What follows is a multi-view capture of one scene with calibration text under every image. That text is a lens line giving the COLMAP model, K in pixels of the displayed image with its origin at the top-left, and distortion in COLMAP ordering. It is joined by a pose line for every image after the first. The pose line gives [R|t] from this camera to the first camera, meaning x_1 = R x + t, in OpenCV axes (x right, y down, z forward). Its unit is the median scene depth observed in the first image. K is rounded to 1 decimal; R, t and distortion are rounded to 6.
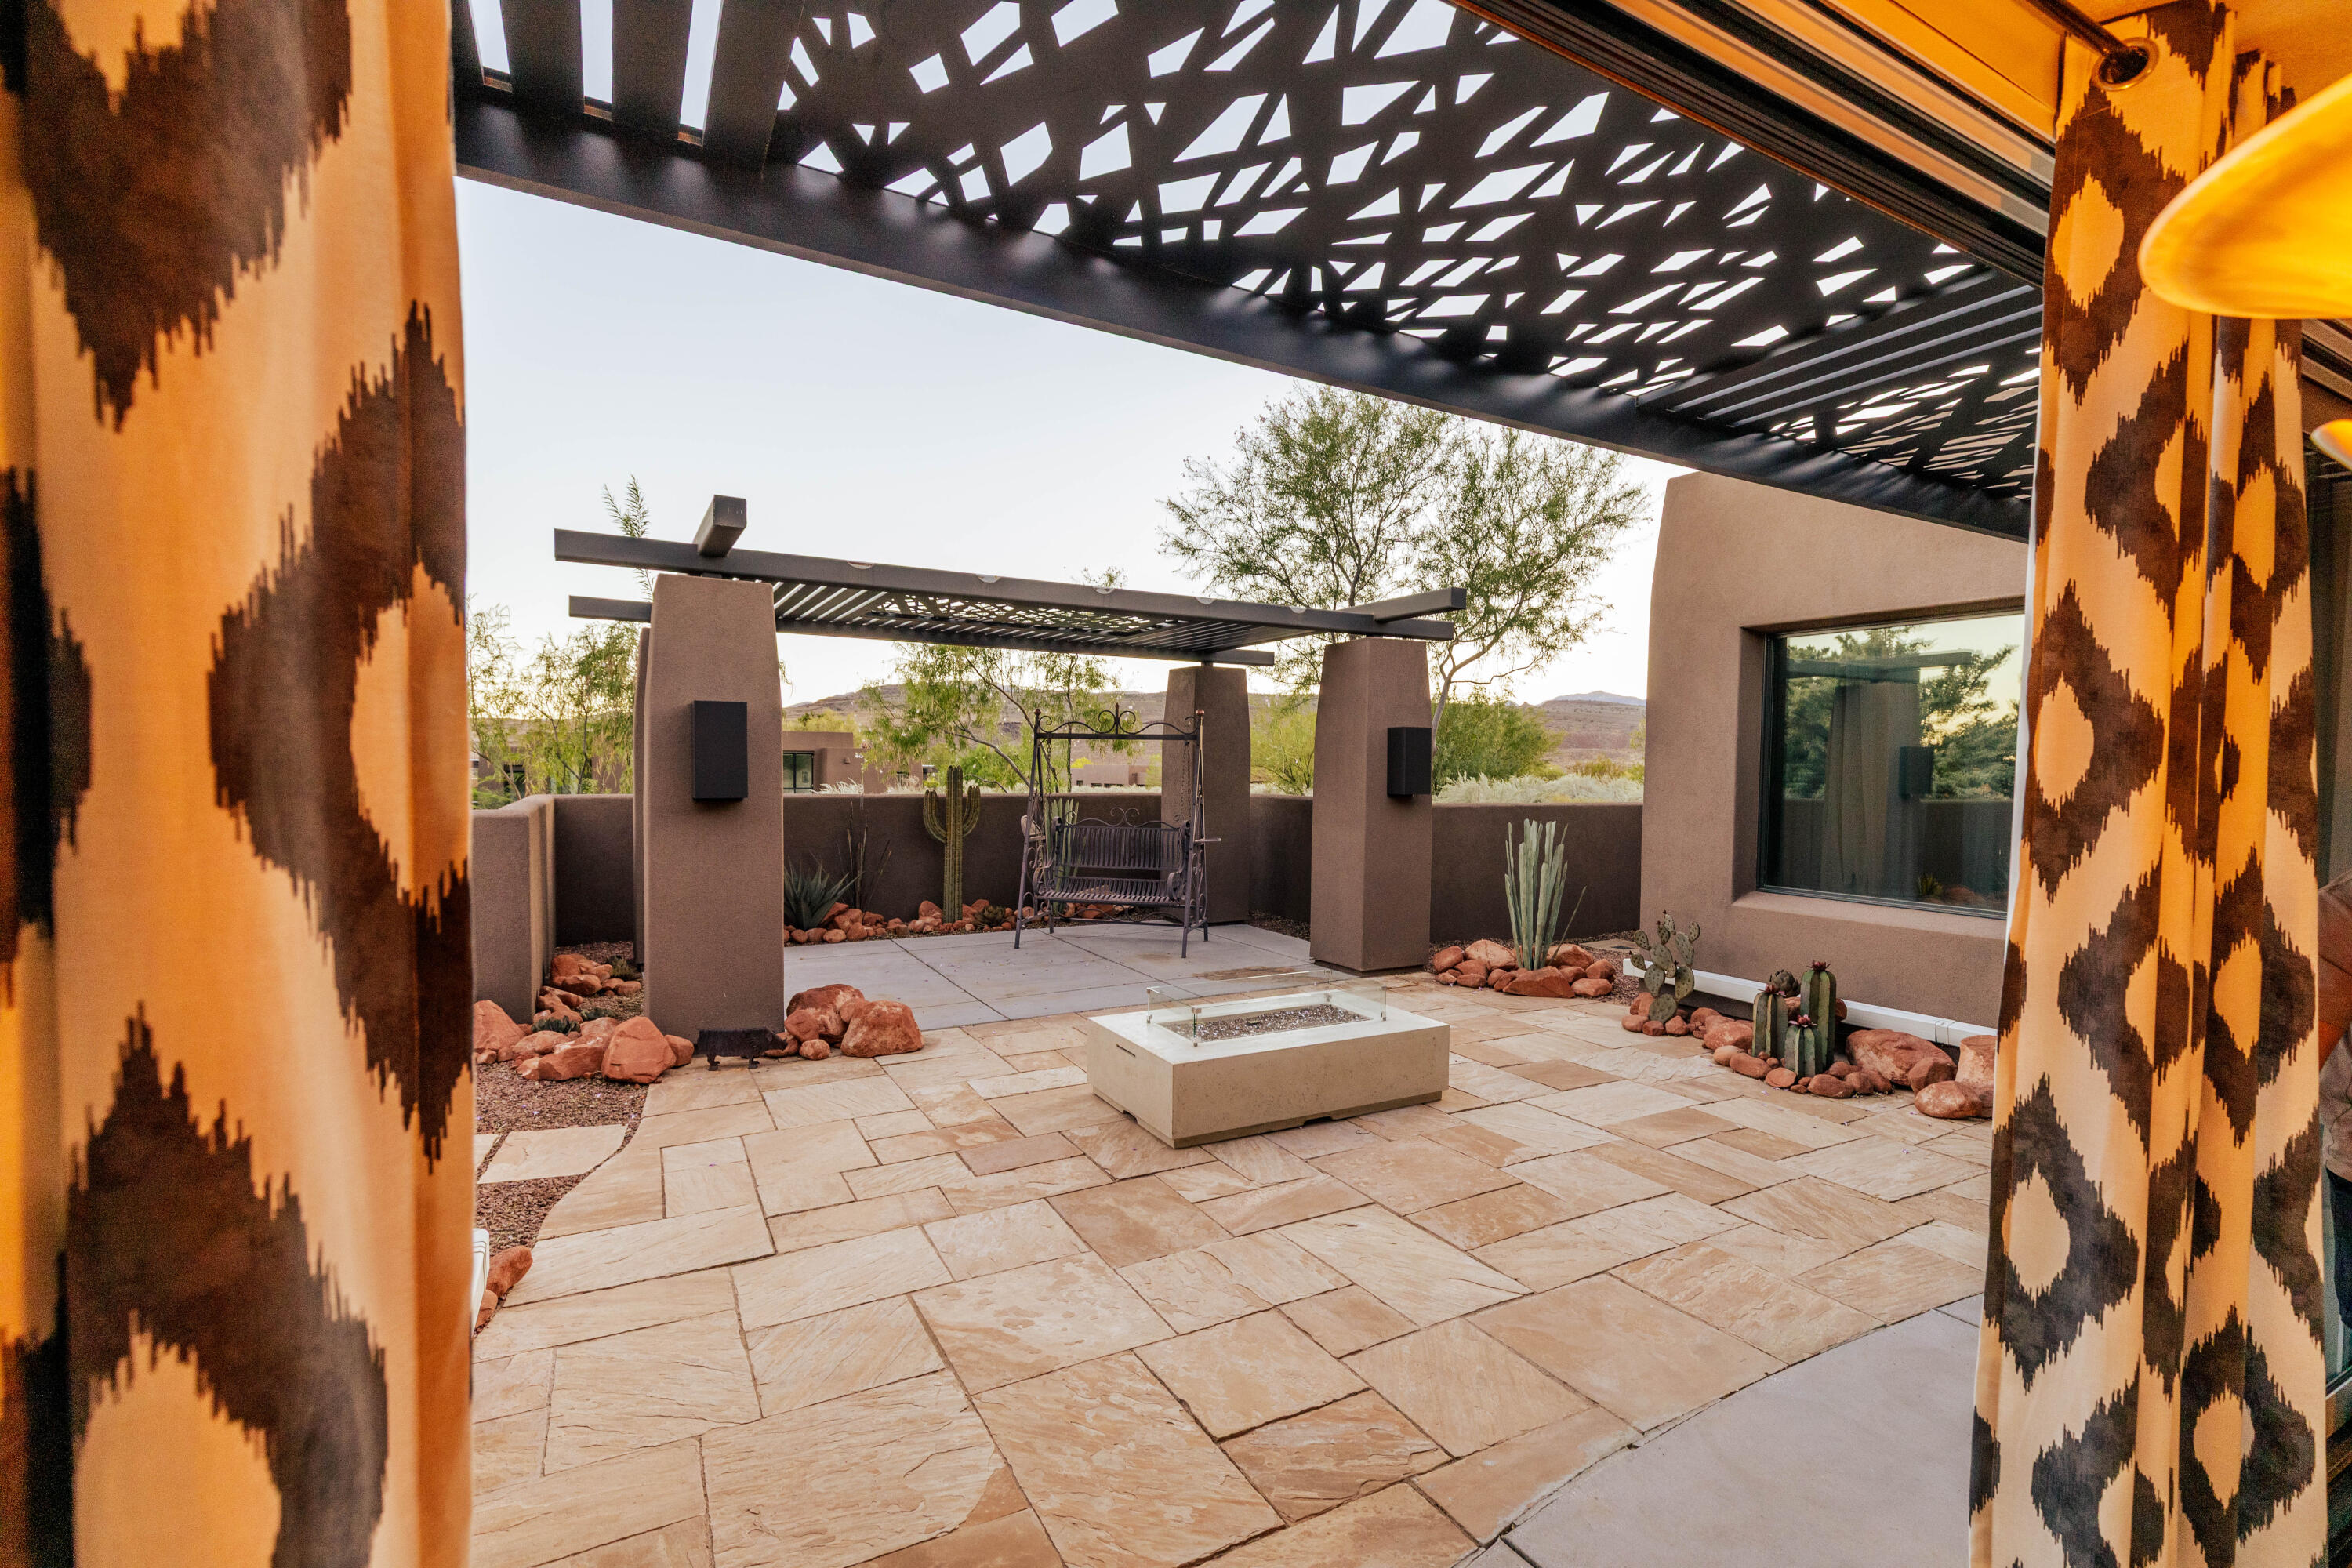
lens RADIAL K [[1046.7, 0, 1174.3], [0, 1046.7, 793.2], [0, 0, 1]] dist [0.006858, -0.000463]
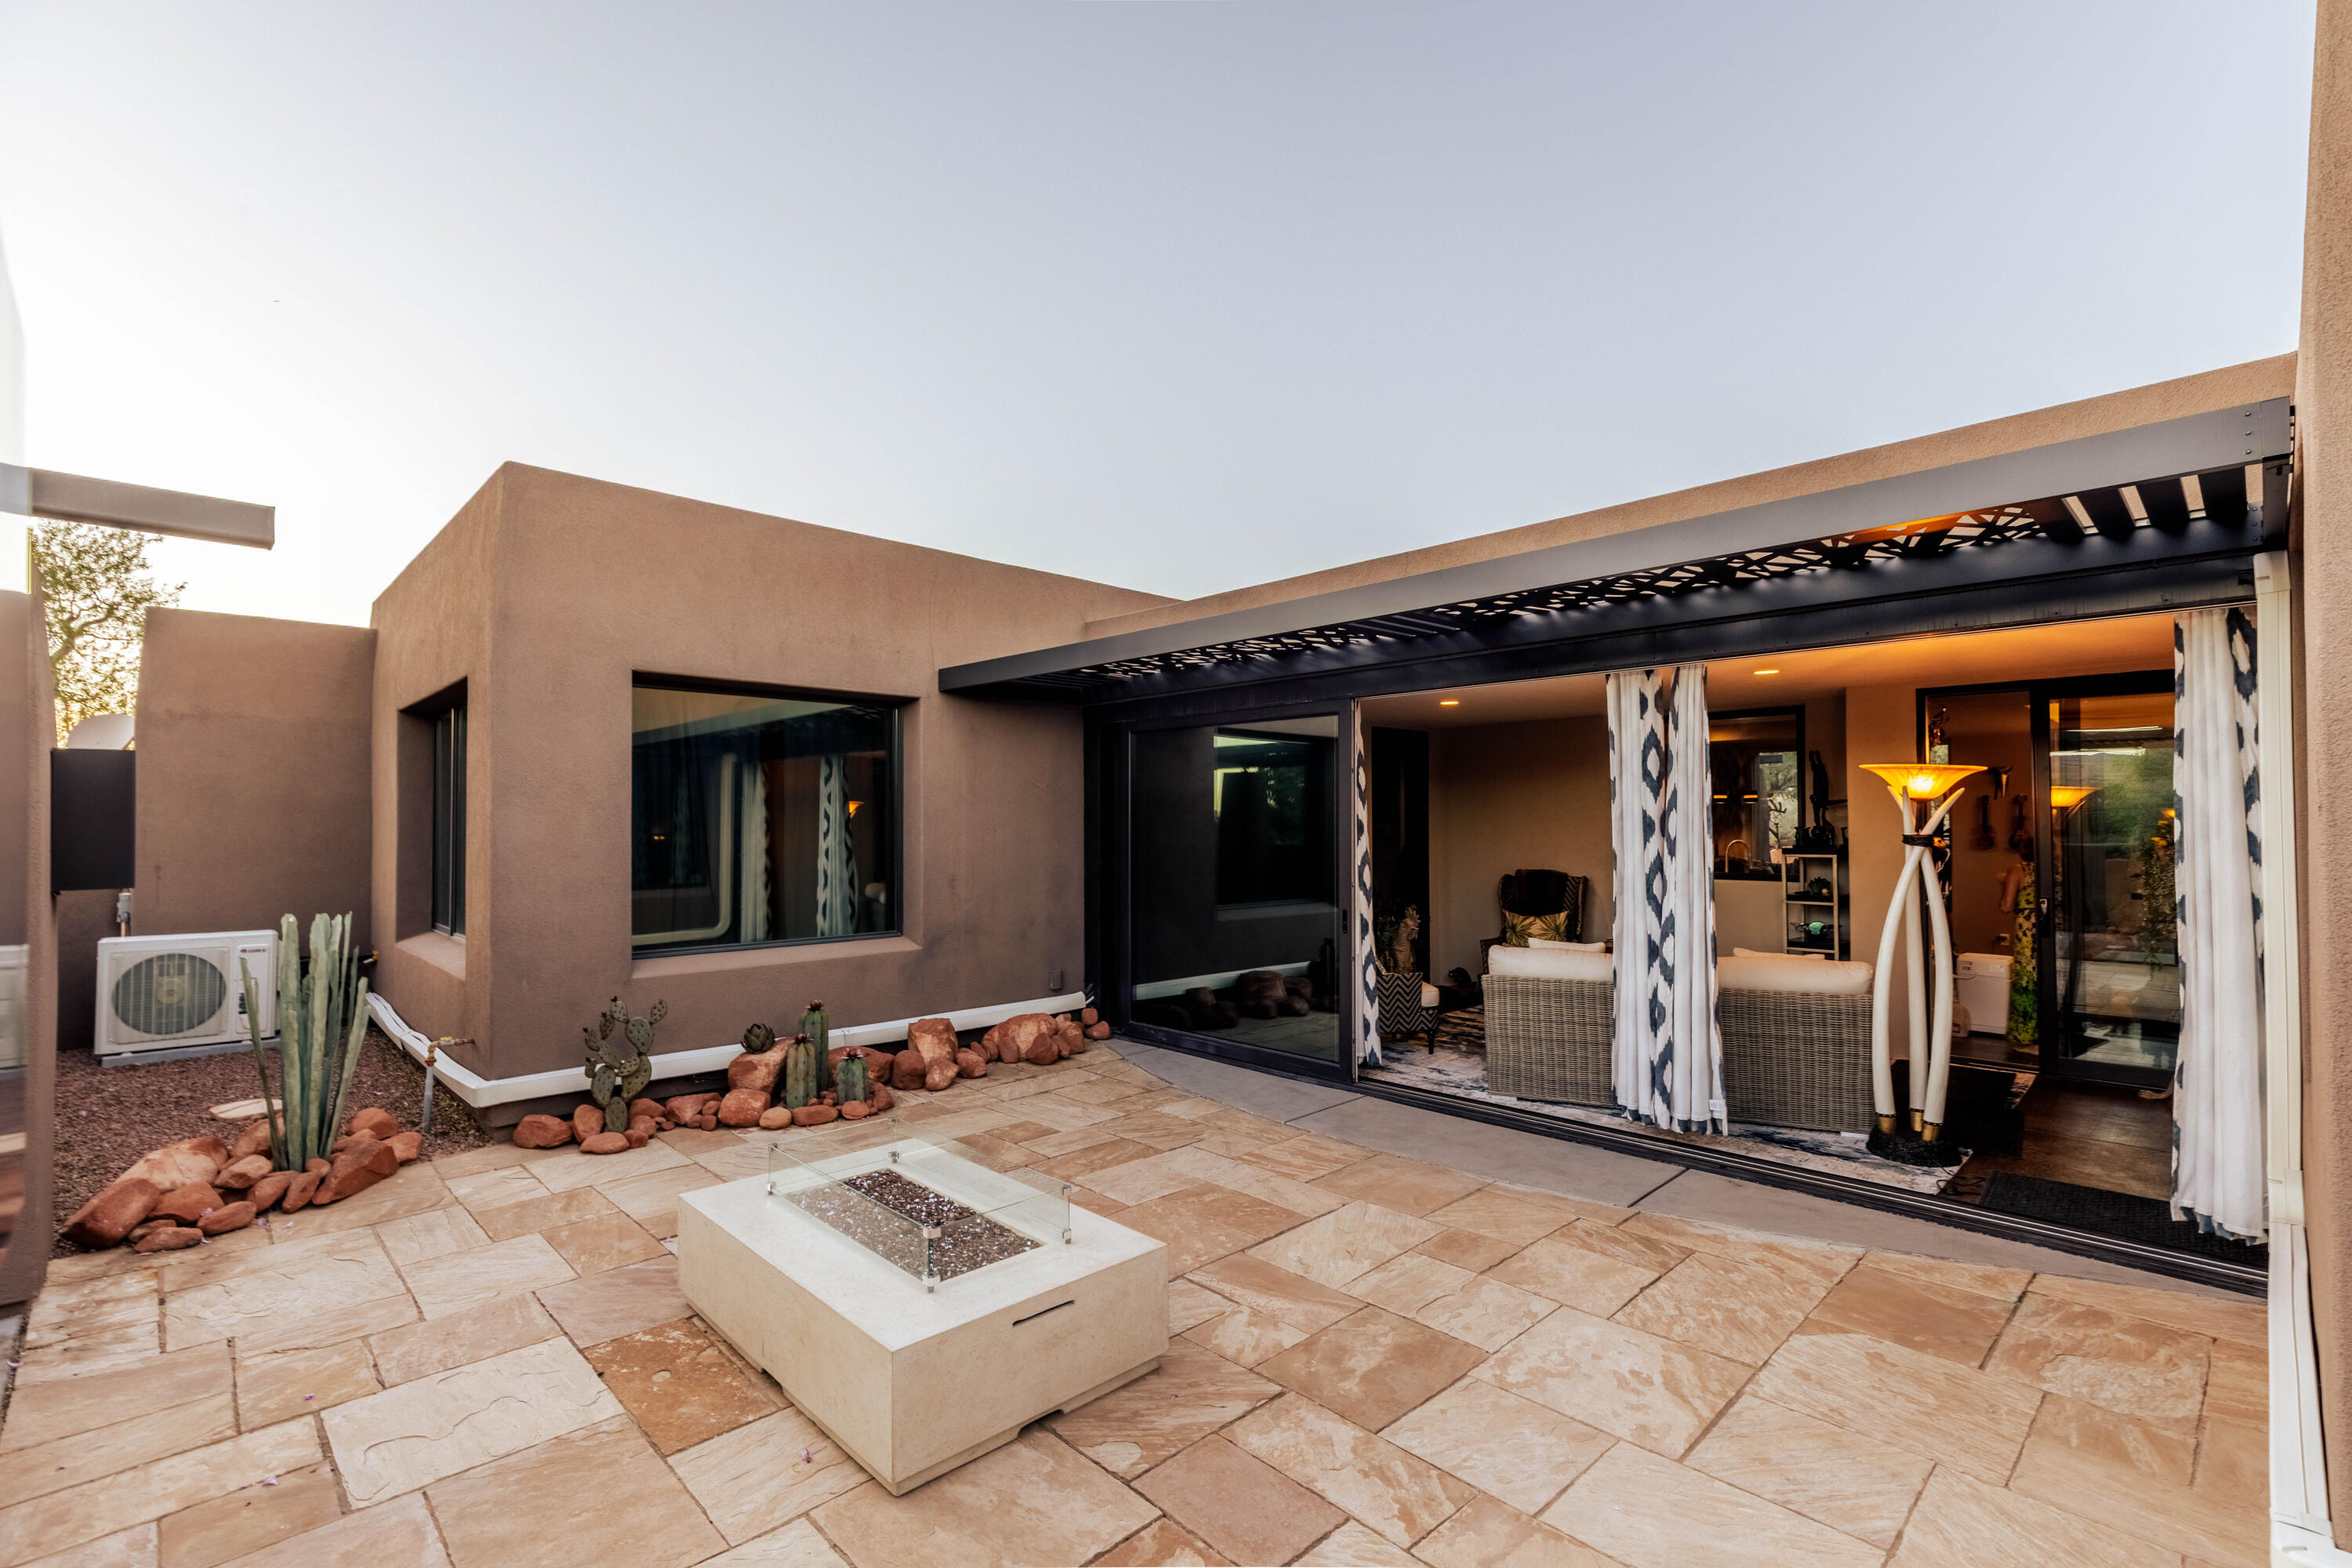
lens RADIAL K [[1046.7, 0, 1174.4], [0, 1046.7, 794.4], [0, 0, 1]] dist [0.006858, -0.000463]
pose [[-0.268237, 0.015583, 0.963227, -0.816055], [0.023838, 0.999670, -0.009534, -0.061202], [-0.963058, 0.020404, -0.268520, 1.344027]]
